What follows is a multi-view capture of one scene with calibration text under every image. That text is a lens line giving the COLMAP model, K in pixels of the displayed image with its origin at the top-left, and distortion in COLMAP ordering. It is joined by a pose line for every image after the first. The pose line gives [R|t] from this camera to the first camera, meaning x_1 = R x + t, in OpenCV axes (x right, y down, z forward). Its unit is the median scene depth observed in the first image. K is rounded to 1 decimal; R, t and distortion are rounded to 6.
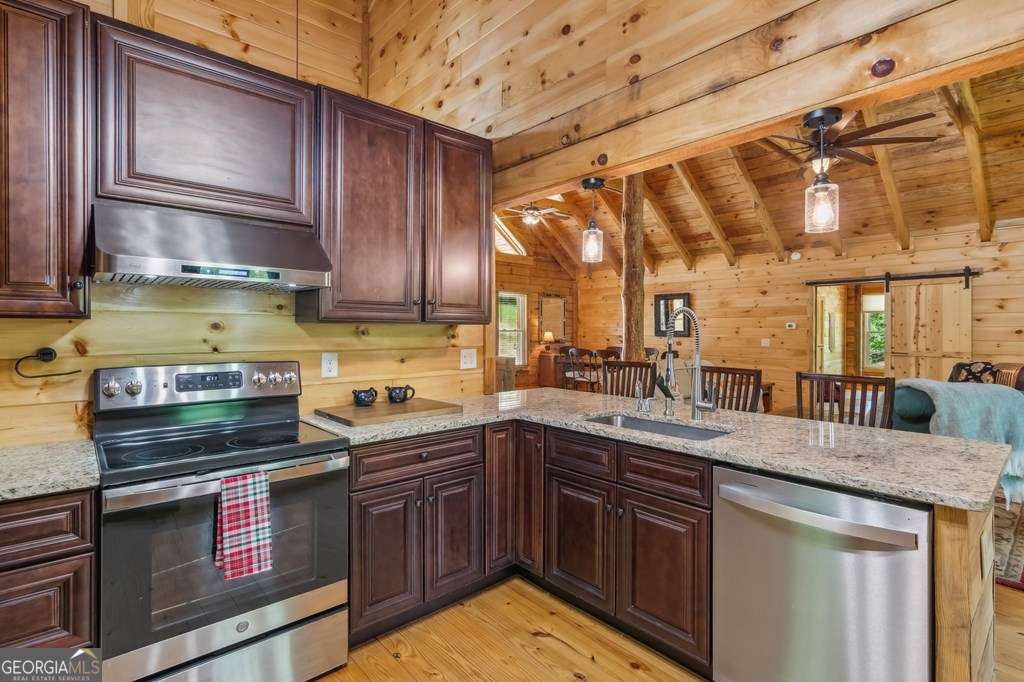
lens RADIAL K [[495.4, 0, 512.6], [0, 495.4, 332.2], [0, 0, 1]] dist [-0.000982, 0.003738]
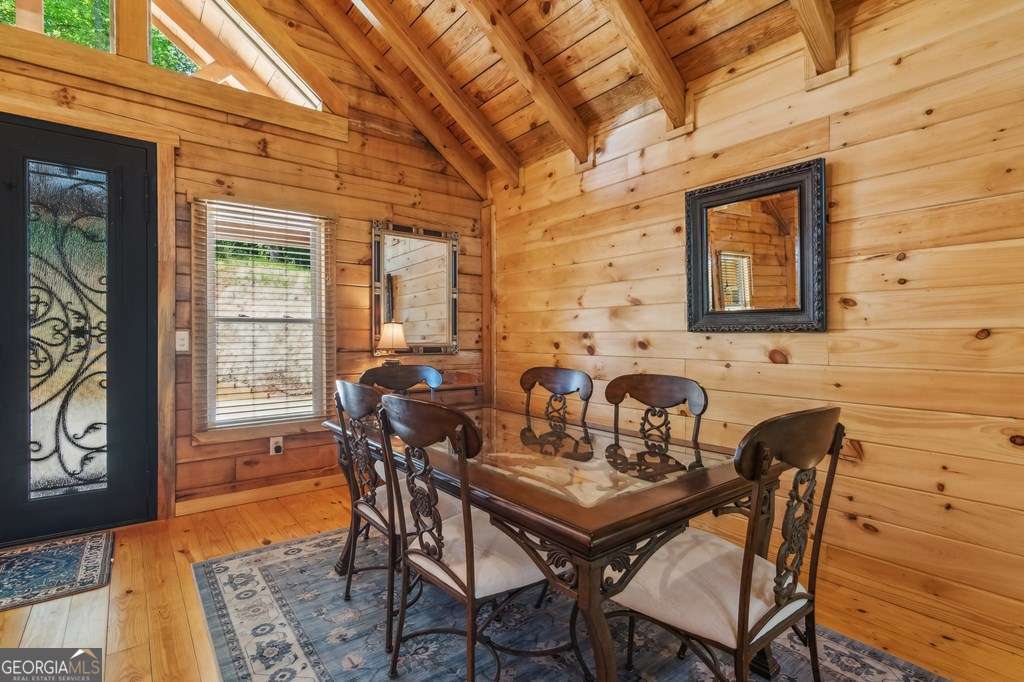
lens RADIAL K [[495.4, 0, 514.4], [0, 495.4, 338.5], [0, 0, 1]] dist [-0.000982, 0.003738]
pose [[0.998898, -0.004045, -0.046750, 0.803189], [0.003897, 0.999987, -0.003255, 0.052164], [0.046763, 0.003070, 0.998901, 2.844780]]
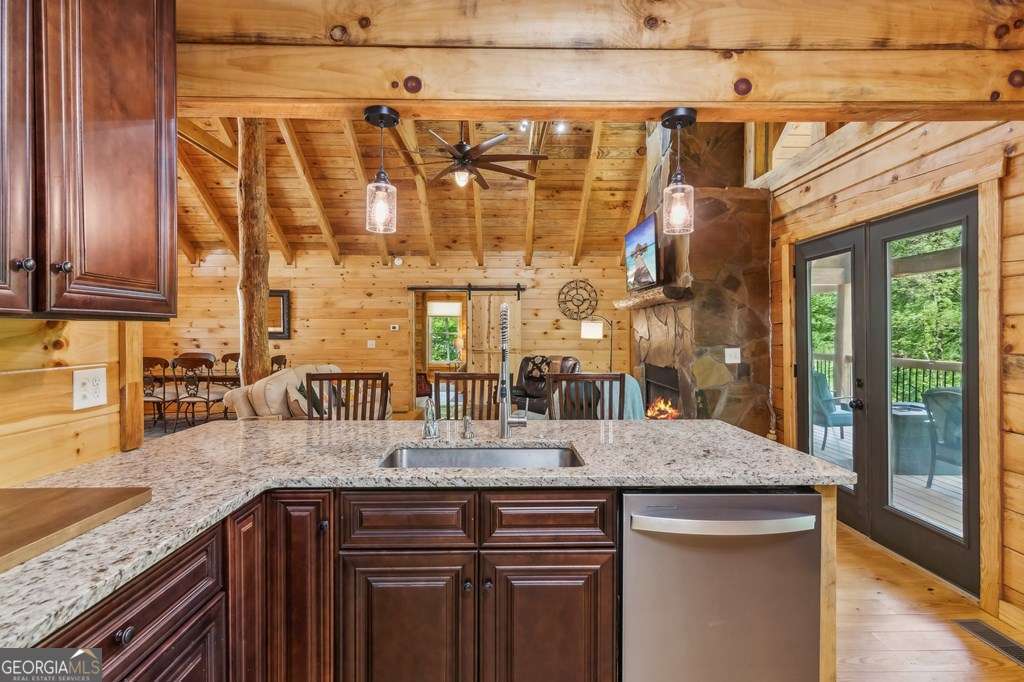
lens RADIAL K [[495.4, 0, 515.2], [0, 495.4, 339.4], [0, 0, 1]] dist [-0.000982, 0.003738]
pose [[0.648325, -0.011789, 0.761273, -0.238417], [0.003197, 0.999913, 0.012762, -0.001859], [-0.761357, -0.005840, 0.648306, 0.412872]]
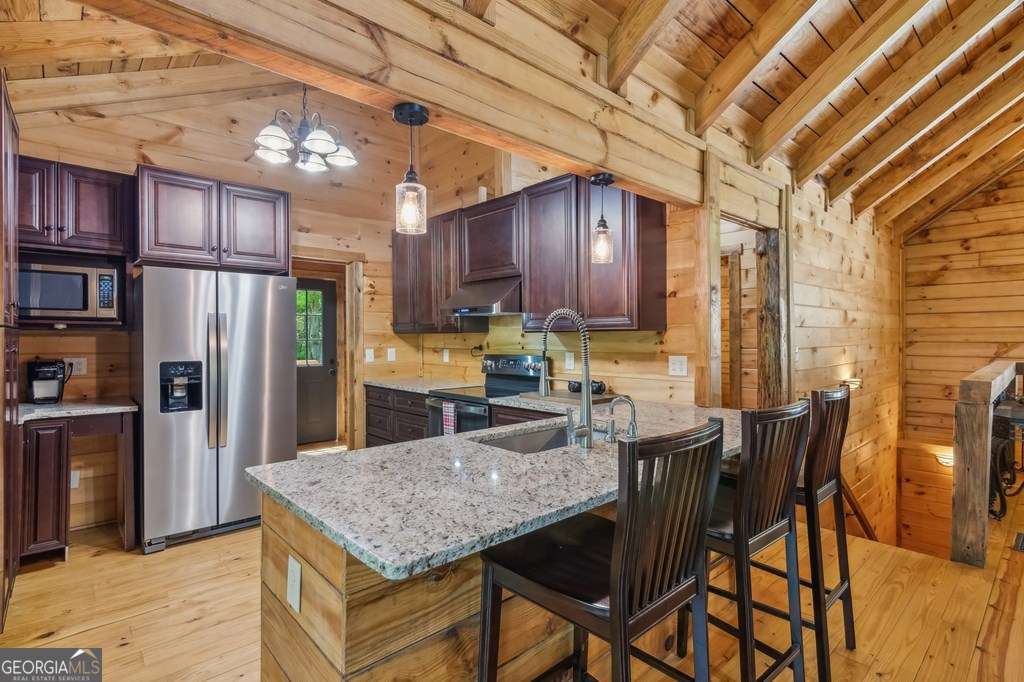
lens RADIAL K [[495.4, 0, 523.1], [0, 495.4, 336.2], [0, 0, 1]] dist [-0.000982, 0.003738]
pose [[0.034756, -0.005578, -0.999380, 1.088335], [-0.002086, 0.999982, -0.005654, 0.001251], [0.999394, 0.002281, 0.034744, 0.809294]]
